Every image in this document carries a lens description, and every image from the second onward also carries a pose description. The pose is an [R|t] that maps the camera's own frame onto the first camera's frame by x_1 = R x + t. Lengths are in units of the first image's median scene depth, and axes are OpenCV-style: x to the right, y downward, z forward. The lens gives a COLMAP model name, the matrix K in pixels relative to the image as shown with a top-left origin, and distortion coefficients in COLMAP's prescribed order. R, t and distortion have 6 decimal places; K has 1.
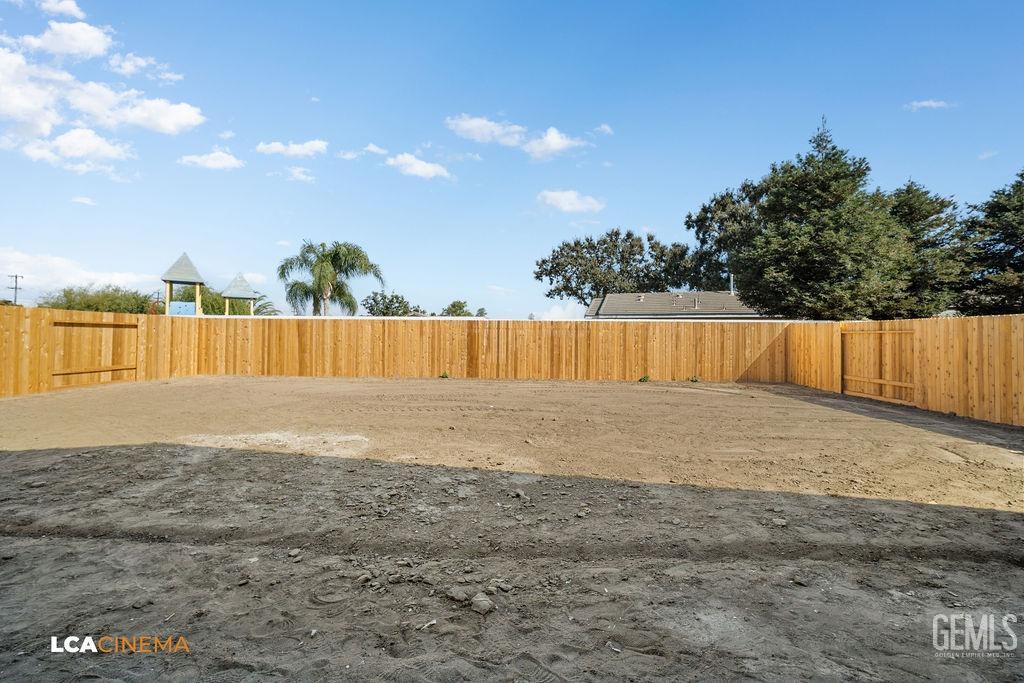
lens RADIAL K [[449.4, 0, 514.7], [0, 449.4, 336.4], [0, 0, 1]] dist [-0.004877, -0.000521]
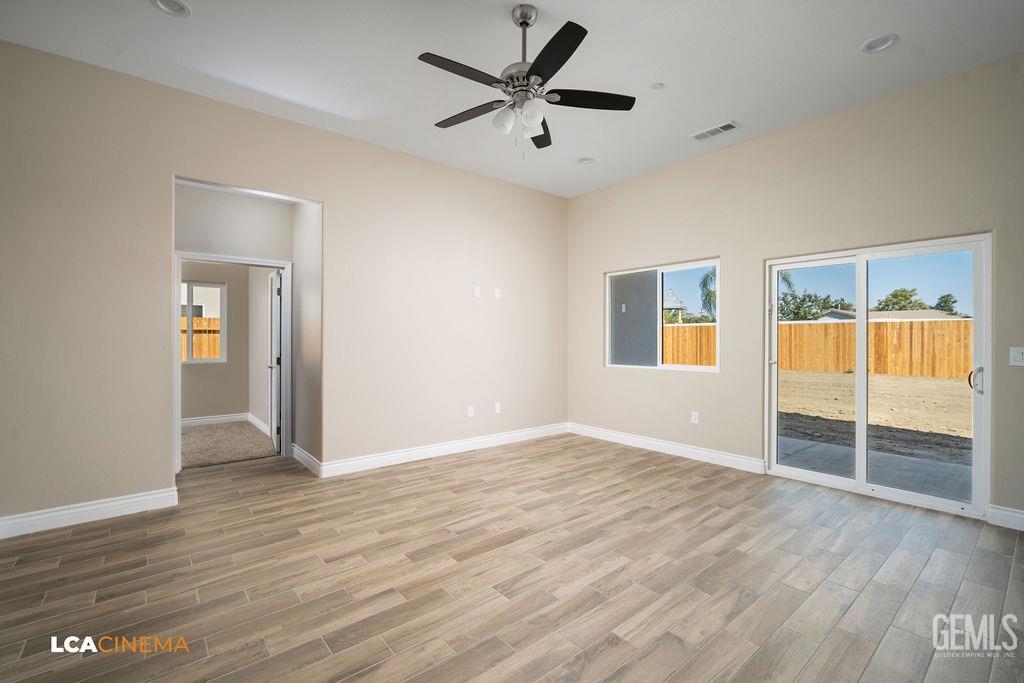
lens RADIAL K [[449.4, 0, 513.2], [0, 449.4, 339.3], [0, 0, 1]] dist [-0.004877, -0.000521]
pose [[0.660515, -0.006219, -0.750787, 0.135261], [0.011384, 0.999934, 0.001732, -0.005588], [0.750726, -0.009690, 0.660542, -0.401853]]
